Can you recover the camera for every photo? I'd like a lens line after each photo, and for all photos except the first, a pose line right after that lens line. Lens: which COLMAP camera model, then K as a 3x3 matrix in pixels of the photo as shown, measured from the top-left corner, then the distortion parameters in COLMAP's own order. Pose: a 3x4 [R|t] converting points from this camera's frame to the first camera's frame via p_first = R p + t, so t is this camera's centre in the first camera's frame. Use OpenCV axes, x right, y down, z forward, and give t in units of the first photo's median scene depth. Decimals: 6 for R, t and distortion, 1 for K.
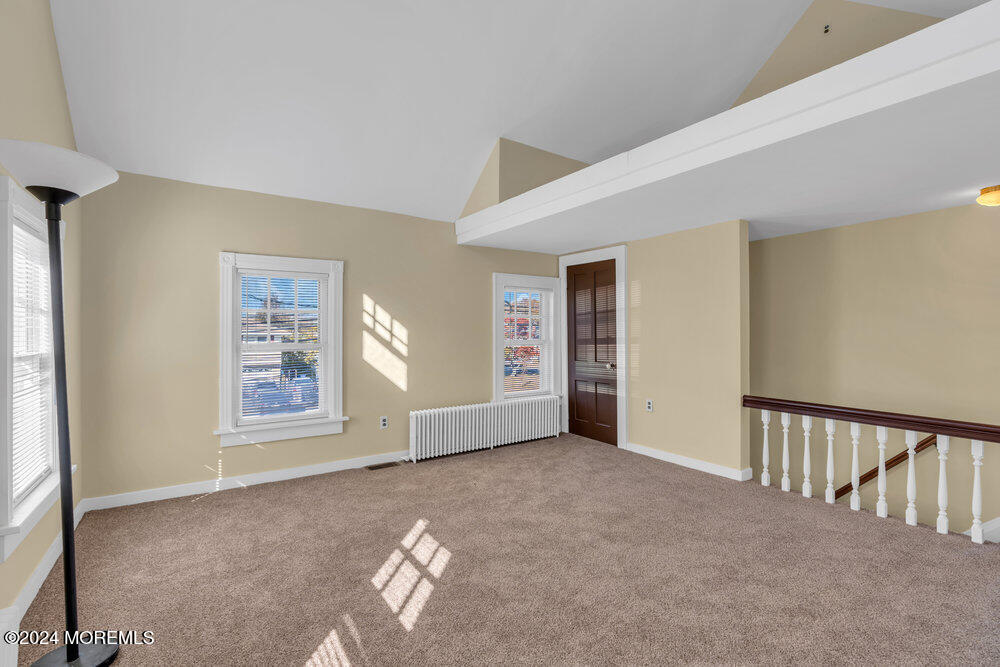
lens RADIAL K [[451.4, 0, 500.0], [0, 451.4, 333.5], [0, 0, 1]] dist [0.000770, 0.000303]
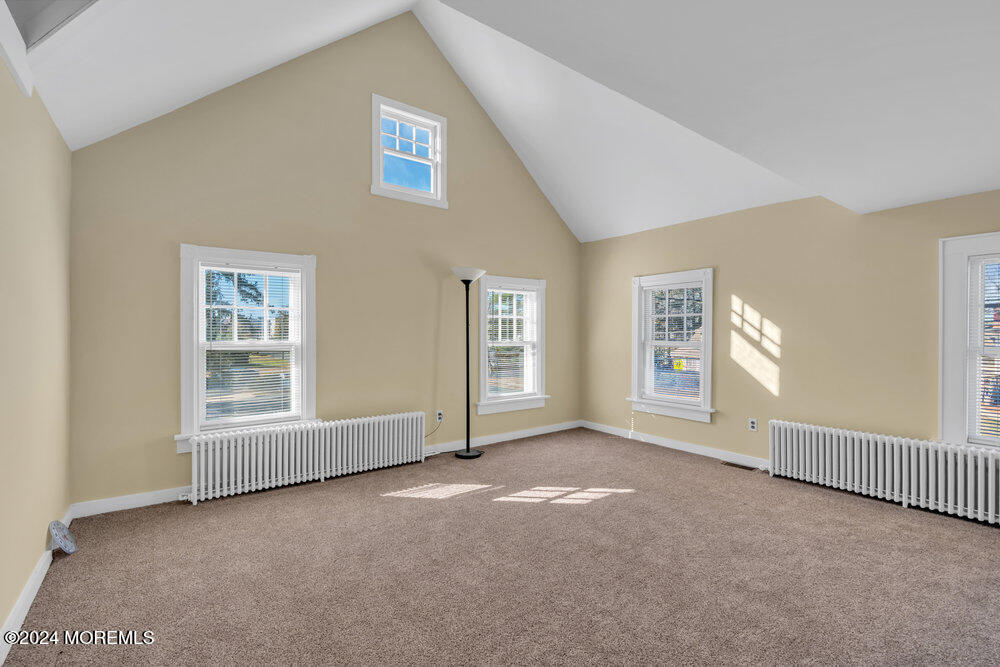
lens RADIAL K [[451.4, 0, 500.0], [0, 451.4, 333.5], [0, 0, 1]] dist [0.000770, 0.000303]
pose [[0.050361, 0.003269, -0.998726, 0.802482], [-0.004397, 0.999986, 0.003051, 0.000913], [0.998721, 0.004237, 0.050375, 0.480942]]
